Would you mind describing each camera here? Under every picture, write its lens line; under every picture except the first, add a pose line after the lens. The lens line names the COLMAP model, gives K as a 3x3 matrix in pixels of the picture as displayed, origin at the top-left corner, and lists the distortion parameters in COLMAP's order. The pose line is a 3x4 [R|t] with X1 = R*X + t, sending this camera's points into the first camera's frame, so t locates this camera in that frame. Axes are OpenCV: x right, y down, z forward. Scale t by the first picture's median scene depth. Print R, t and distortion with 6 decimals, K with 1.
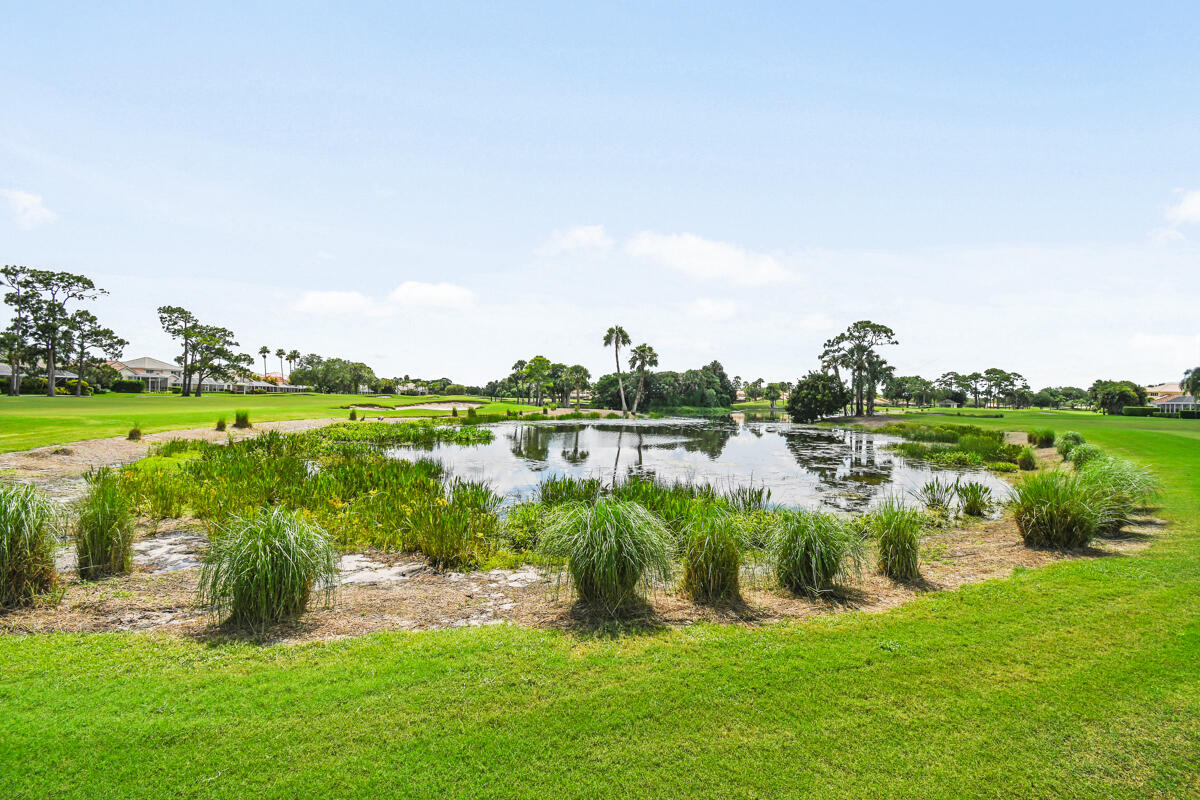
lens RADIAL K [[536.8, 0, 613.8], [0, 536.8, 411.2], [0, 0, 1]] dist [0.010794, -0.000458]
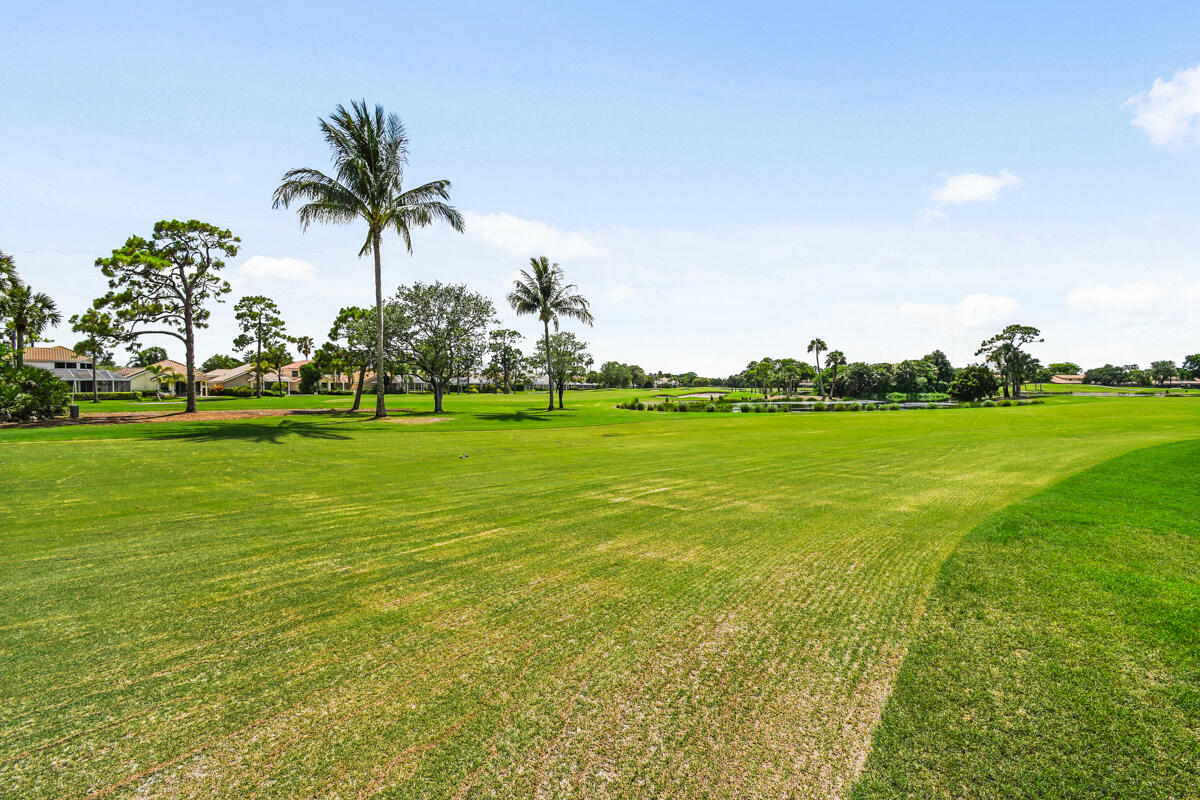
lens RADIAL K [[536.8, 0, 602.8], [0, 536.8, 400.1], [0, 0, 1]] dist [0.010794, -0.000458]
pose [[0.895749, -0.014084, -0.444336, 0.130932], [0.012995, 0.999900, -0.005496, 0.009799], [0.444369, -0.000851, 0.895843, -0.571389]]
